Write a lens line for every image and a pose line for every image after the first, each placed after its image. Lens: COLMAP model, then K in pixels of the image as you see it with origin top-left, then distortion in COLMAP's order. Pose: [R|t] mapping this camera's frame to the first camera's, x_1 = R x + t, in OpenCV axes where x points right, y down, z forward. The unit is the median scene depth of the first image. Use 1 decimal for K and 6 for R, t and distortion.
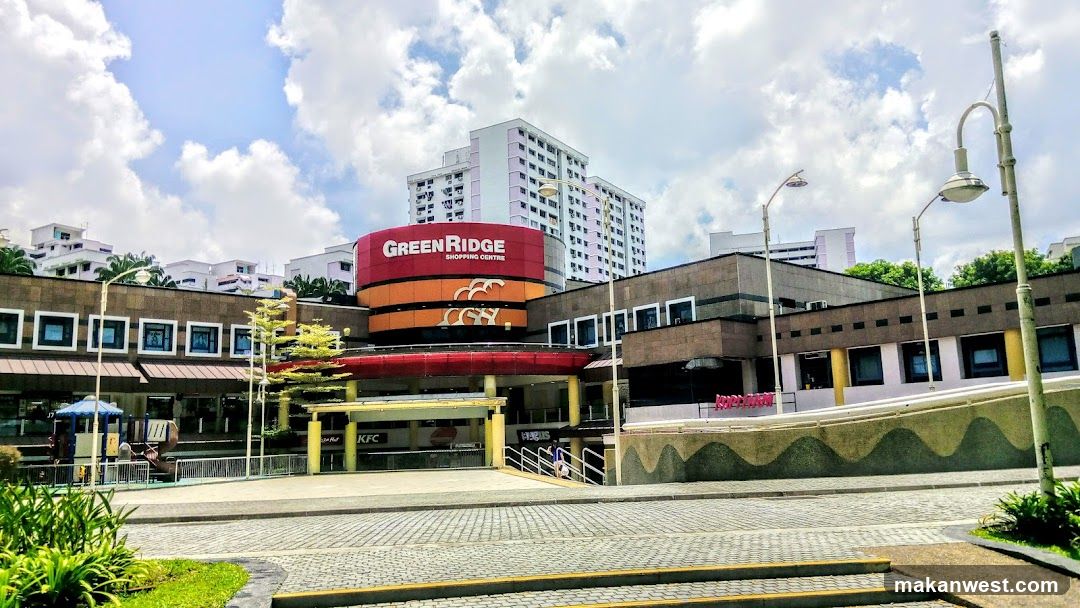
lens RADIAL K [[819.1, 0, 540.0], [0, 819.1, 304.0], [0, 0, 1]] dist [0.075682, -0.001180]
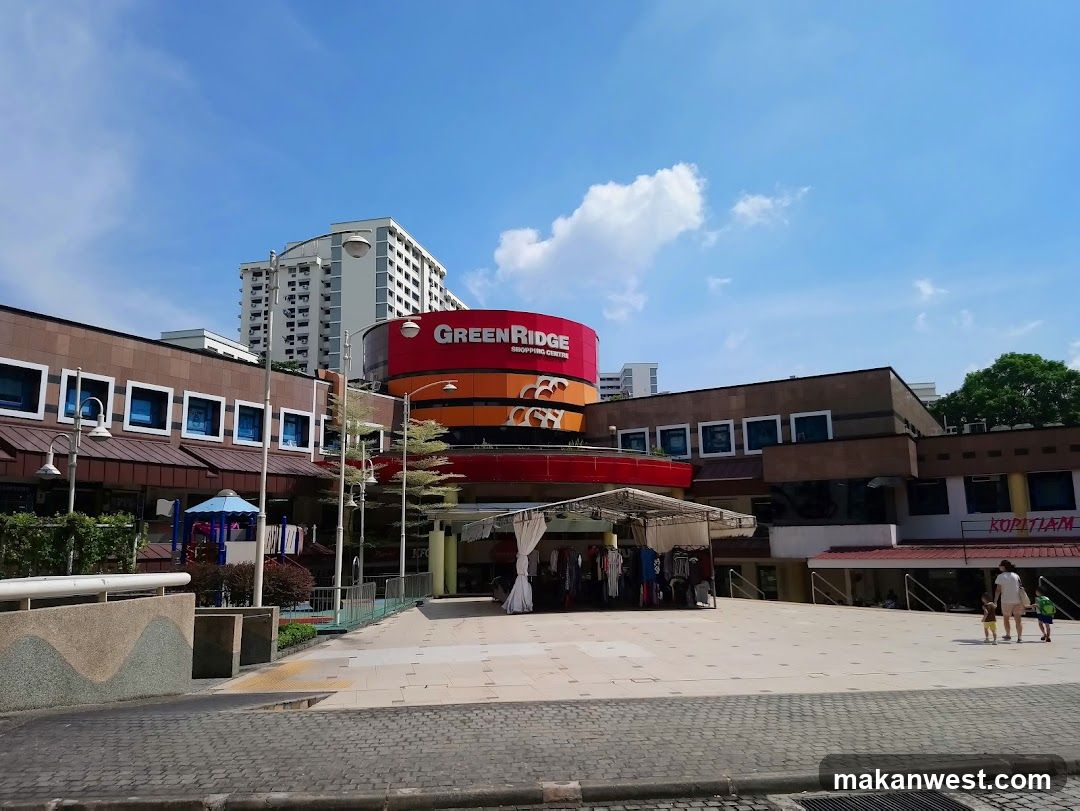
lens RADIAL K [[795.8, 0, 540.0], [0, 795.8, 405.5], [0, 0, 1]] dist [0.205215, -0.285902]
pose [[0.954773, 0.068872, 0.289249, -0.329638], [-0.062329, 0.997550, -0.031781, 0.029304], [-0.290729, 0.012315, 0.956726, 0.165545]]
